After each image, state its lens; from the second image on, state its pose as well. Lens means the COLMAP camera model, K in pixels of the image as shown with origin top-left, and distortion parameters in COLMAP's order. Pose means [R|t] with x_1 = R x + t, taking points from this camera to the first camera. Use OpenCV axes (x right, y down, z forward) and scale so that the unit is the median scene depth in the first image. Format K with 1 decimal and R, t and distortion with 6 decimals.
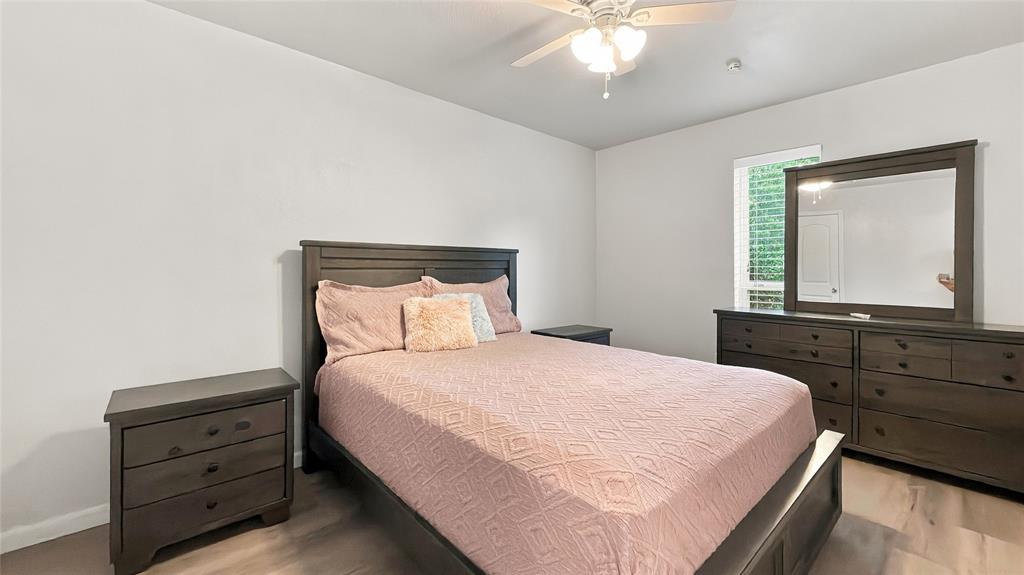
lens RADIAL K [[406.9, 0, 509.7], [0, 406.9, 272.9], [0, 0, 1]] dist [0.000371, -0.000015]
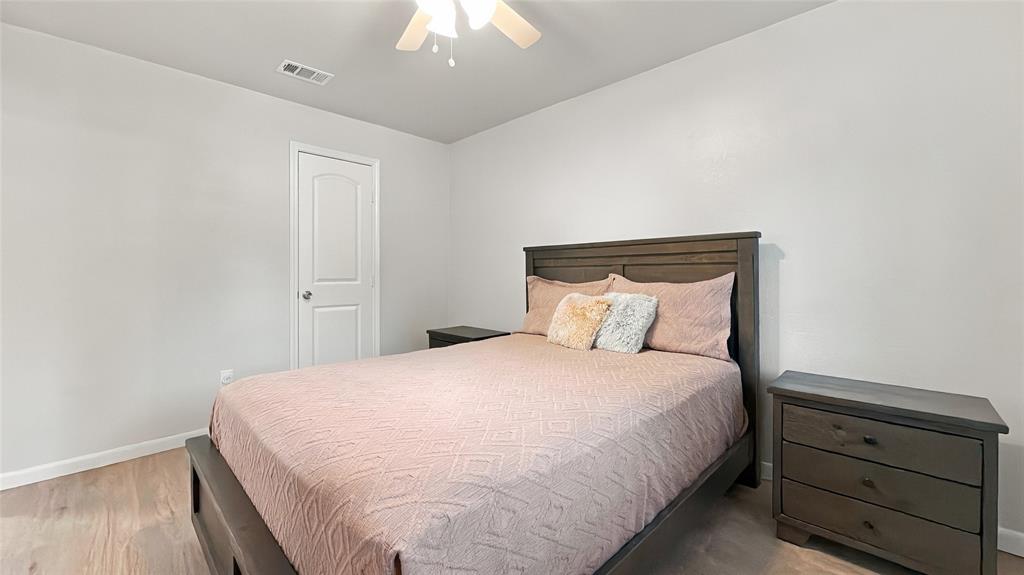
lens RADIAL K [[406.9, 0, 509.7], [0, 406.9, 272.9], [0, 0, 1]] dist [0.000371, -0.000015]
pose [[0.059442, 0.004909, -0.998220, 0.738761], [0.004911, 0.999974, 0.005210, 0.000288], [0.998220, -0.005212, 0.059417, 0.704830]]
